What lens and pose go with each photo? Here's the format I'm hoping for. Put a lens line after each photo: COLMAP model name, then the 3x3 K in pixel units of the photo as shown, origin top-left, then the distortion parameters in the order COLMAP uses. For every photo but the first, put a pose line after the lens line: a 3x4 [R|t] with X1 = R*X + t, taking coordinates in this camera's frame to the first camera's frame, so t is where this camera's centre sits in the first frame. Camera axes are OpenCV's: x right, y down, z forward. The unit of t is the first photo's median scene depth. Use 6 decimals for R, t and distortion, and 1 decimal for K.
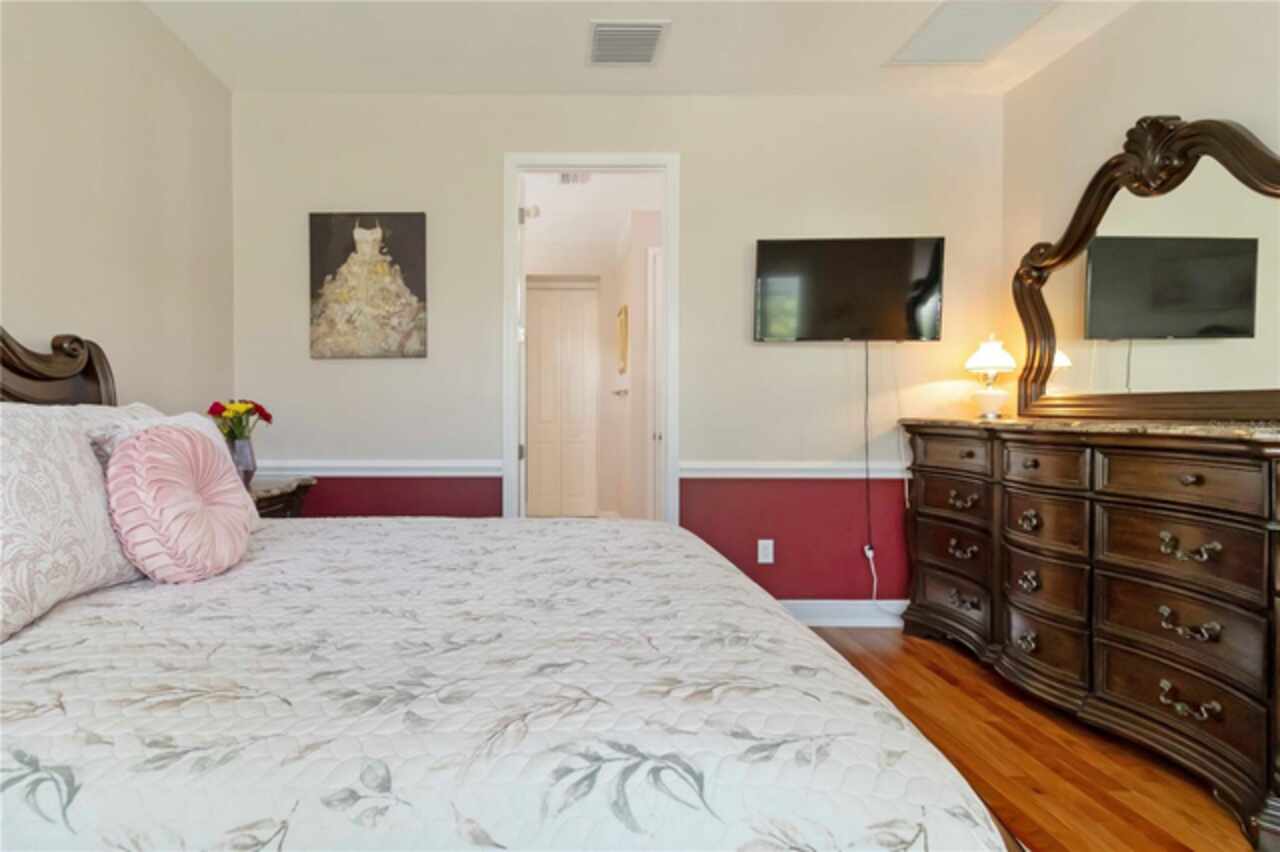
lens RADIAL K [[645.3, 0, 639.9], [0, 645.3, 423.6], [0, 0, 1]] dist [0.002580, 0.000572]
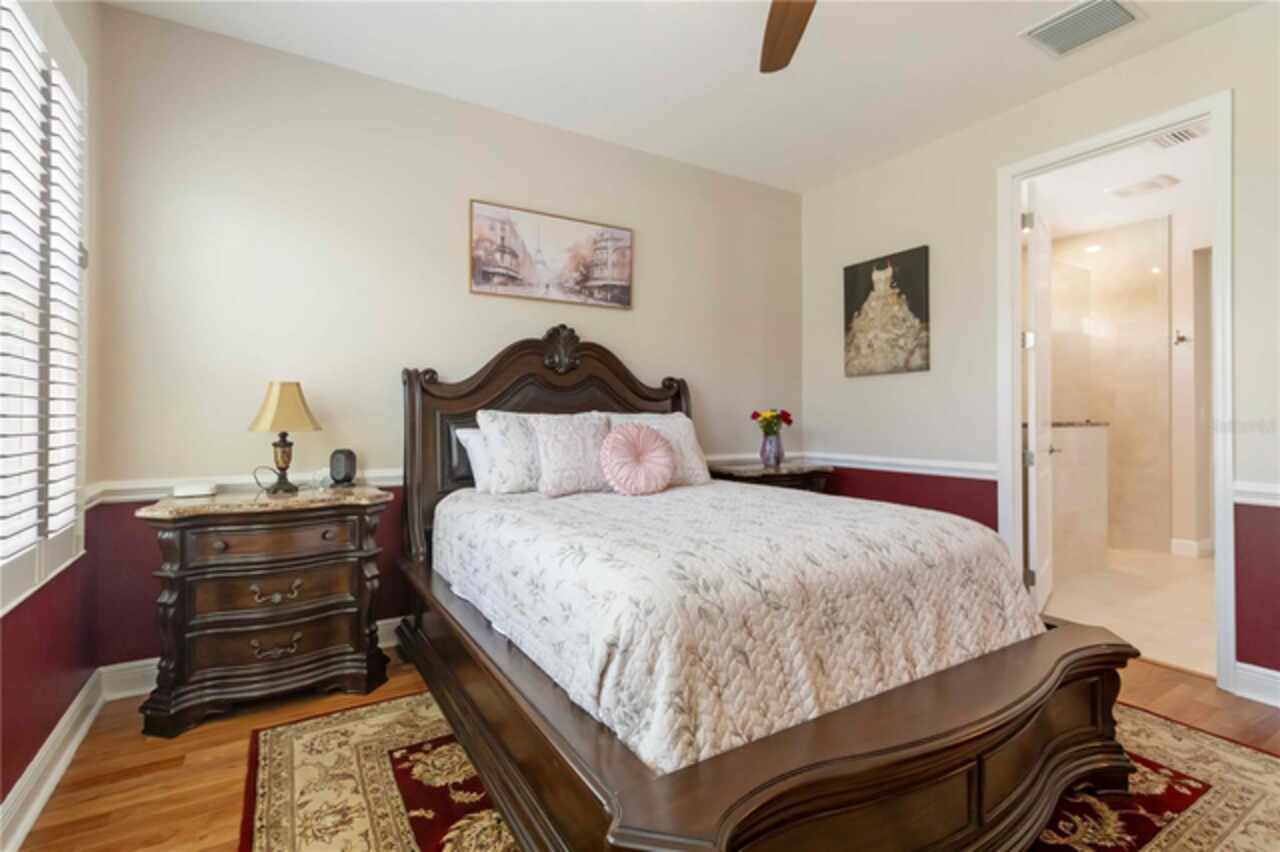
lens RADIAL K [[593.4, 0, 603.8], [0, 593.4, 414.8], [0, 0, 1]] dist [0.005132, 0.001298]
pose [[0.481944, -0.002585, -0.876198, 0.318624], [-0.018042, 0.999754, -0.012873, 0.000617], [0.876016, 0.022012, 0.481779, -0.011032]]
